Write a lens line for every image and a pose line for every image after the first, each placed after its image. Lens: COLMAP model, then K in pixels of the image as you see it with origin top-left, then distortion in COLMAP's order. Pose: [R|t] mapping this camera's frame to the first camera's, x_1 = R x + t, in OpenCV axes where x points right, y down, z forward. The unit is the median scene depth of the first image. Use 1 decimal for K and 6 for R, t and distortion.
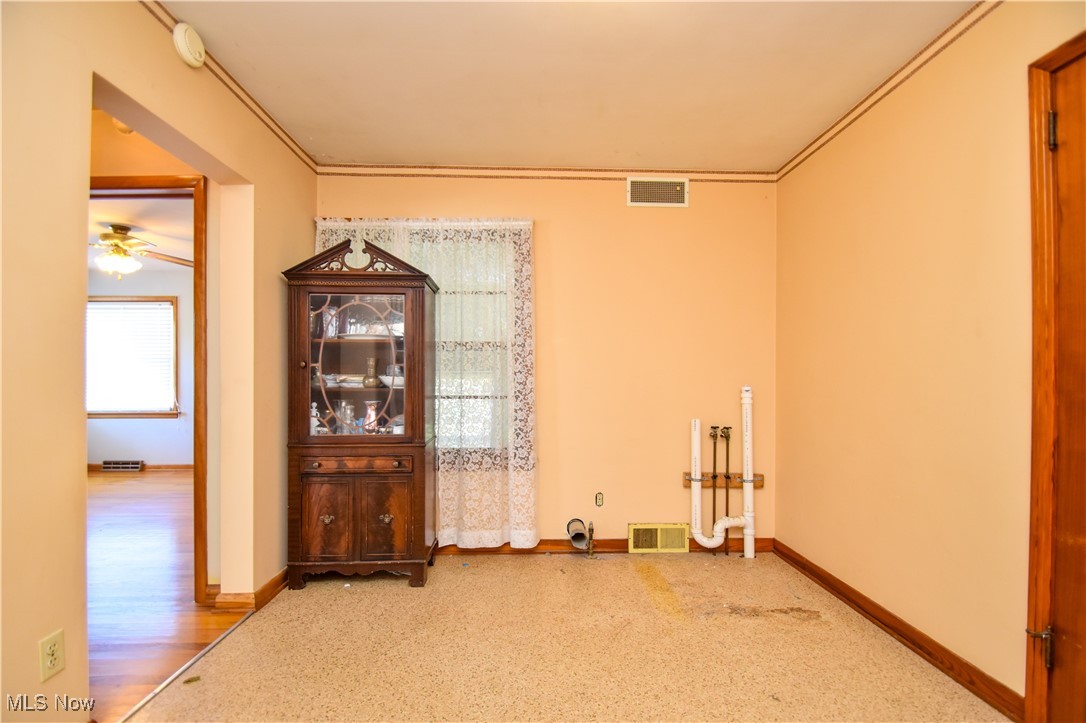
lens RADIAL K [[488.7, 0, 541.8], [0, 488.7, 383.7], [0, 0, 1]] dist [0.018154, -0.013744]
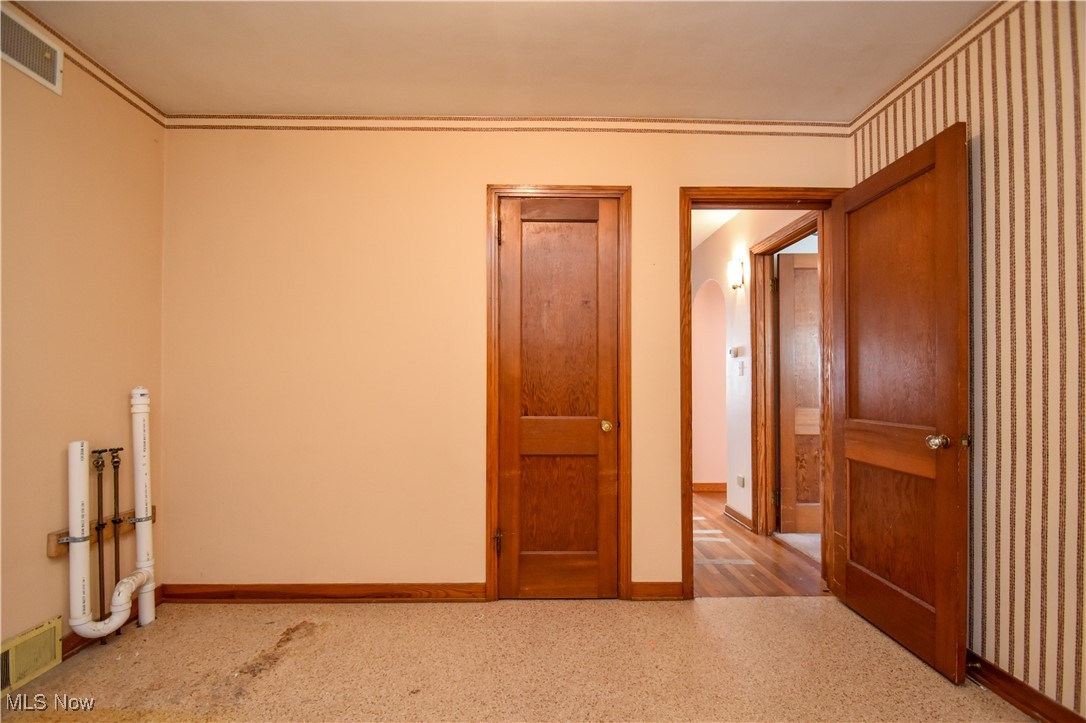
lens RADIAL K [[488.7, 0, 541.8], [0, 488.7, 383.7], [0, 0, 1]] dist [0.018154, -0.013744]
pose [[0.017936, 0.002161, 0.999837, -0.305744], [0.005497, 0.999982, -0.002260, 0.002993], [-0.999824, 0.005537, 0.017923, 0.404441]]
